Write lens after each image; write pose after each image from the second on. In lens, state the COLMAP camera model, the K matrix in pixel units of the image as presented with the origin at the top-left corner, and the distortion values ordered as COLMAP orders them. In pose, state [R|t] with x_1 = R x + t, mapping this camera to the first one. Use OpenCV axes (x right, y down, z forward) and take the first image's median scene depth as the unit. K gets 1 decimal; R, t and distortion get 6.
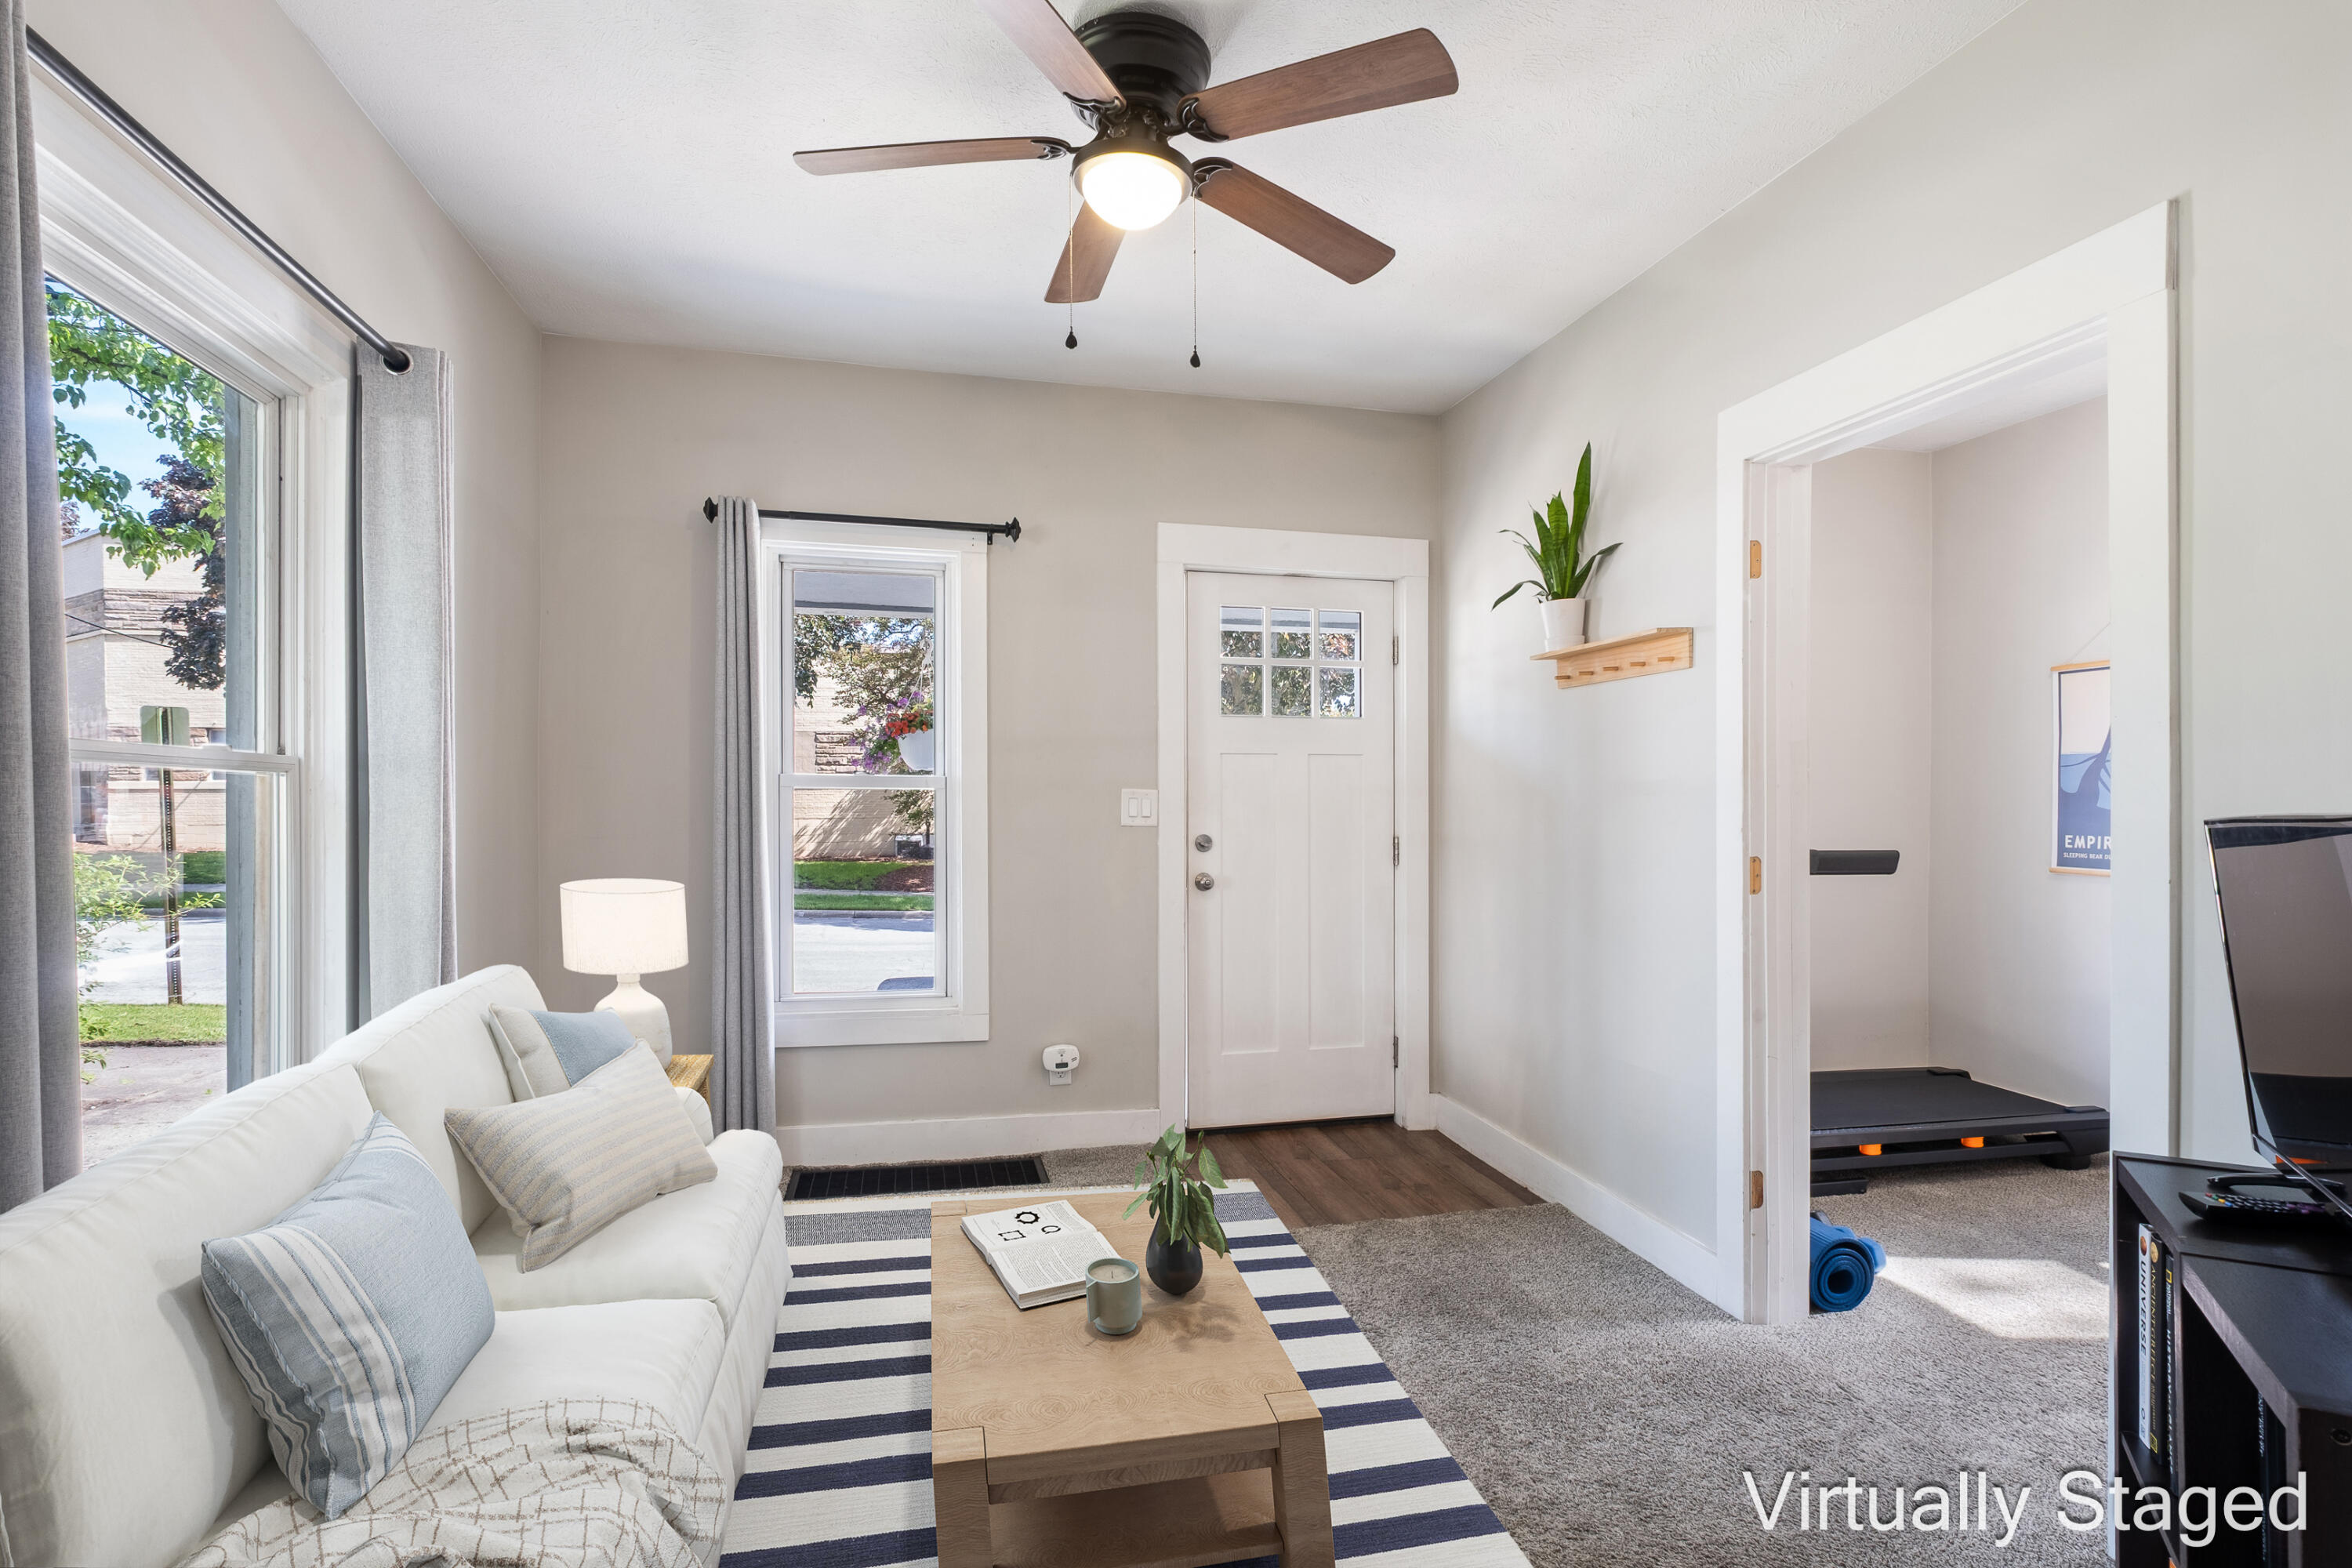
lens RADIAL K [[1110.8, 0, 1168.4], [0, 1110.8, 796.4], [0, 0, 1]] dist [-0.009920, 0.000021]
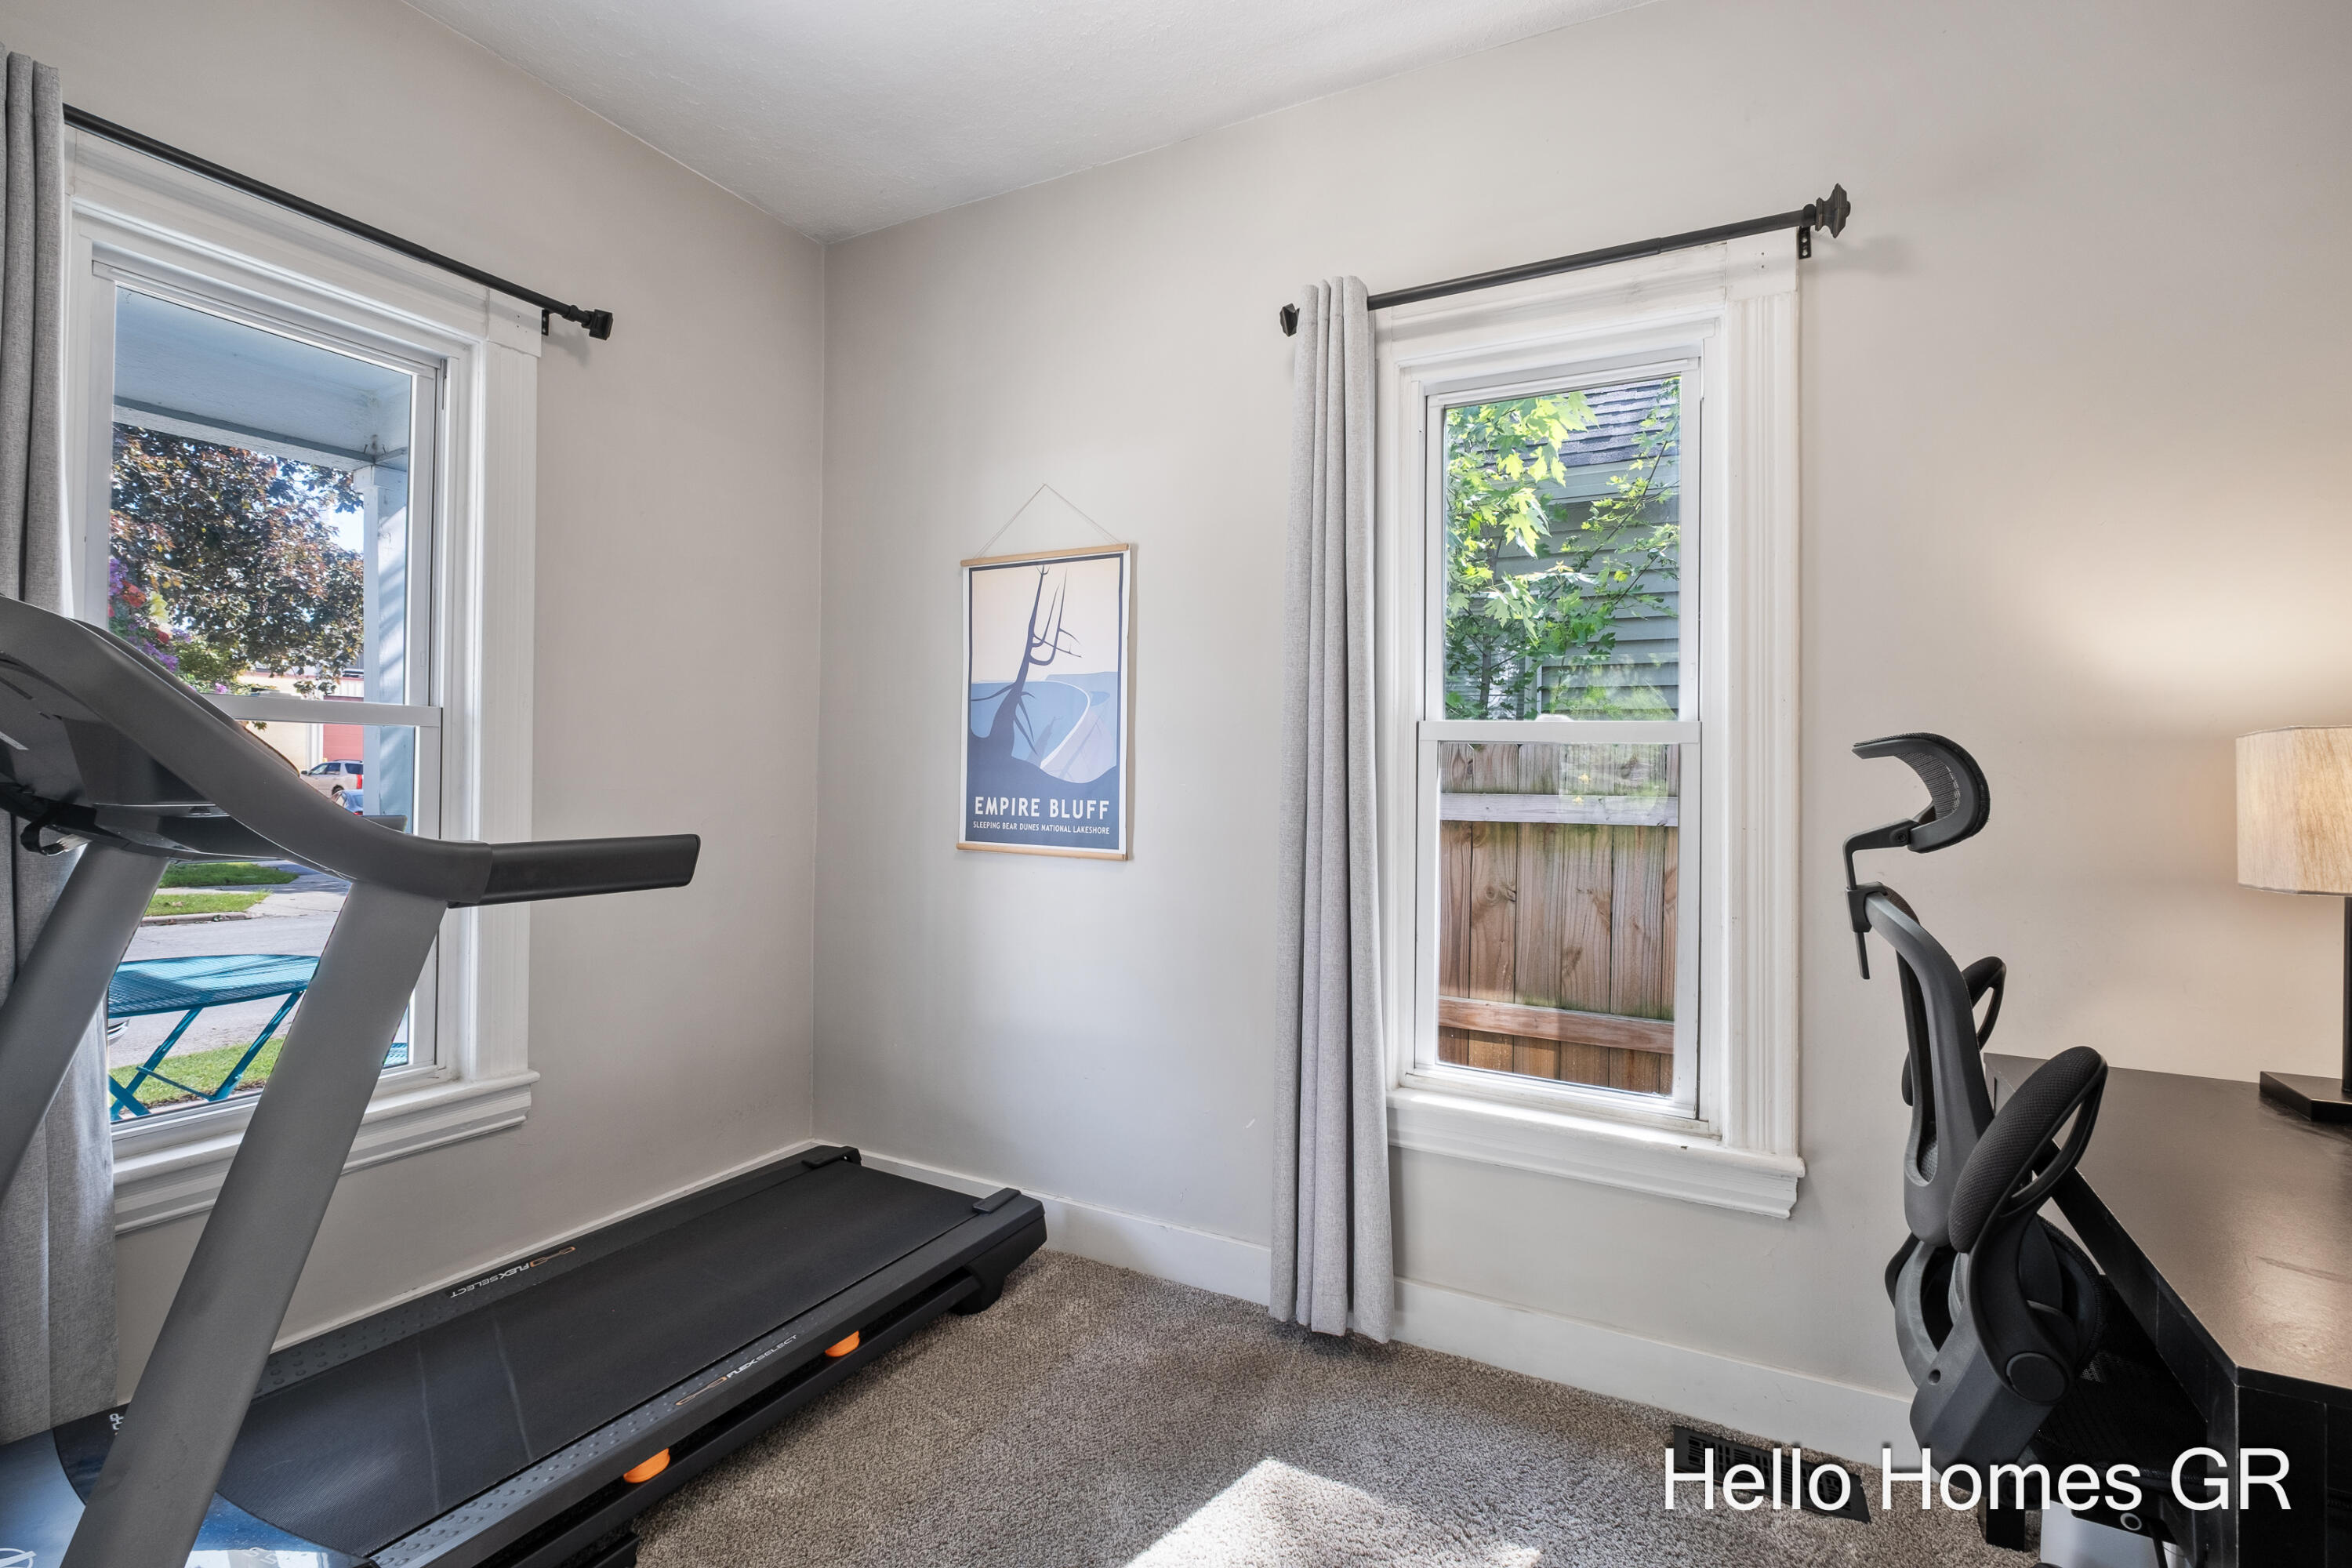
lens RADIAL K [[1115.2, 0, 1169.0], [0, 1115.2, 769.7], [0, 0, 1]] dist [0.007063, 0.001628]
pose [[0.656733, 0.001926, 0.754120, 0.420137], [-0.005843, 0.999980, 0.002534, 0.017795], [-0.754100, -0.006071, 0.656731, 0.517444]]
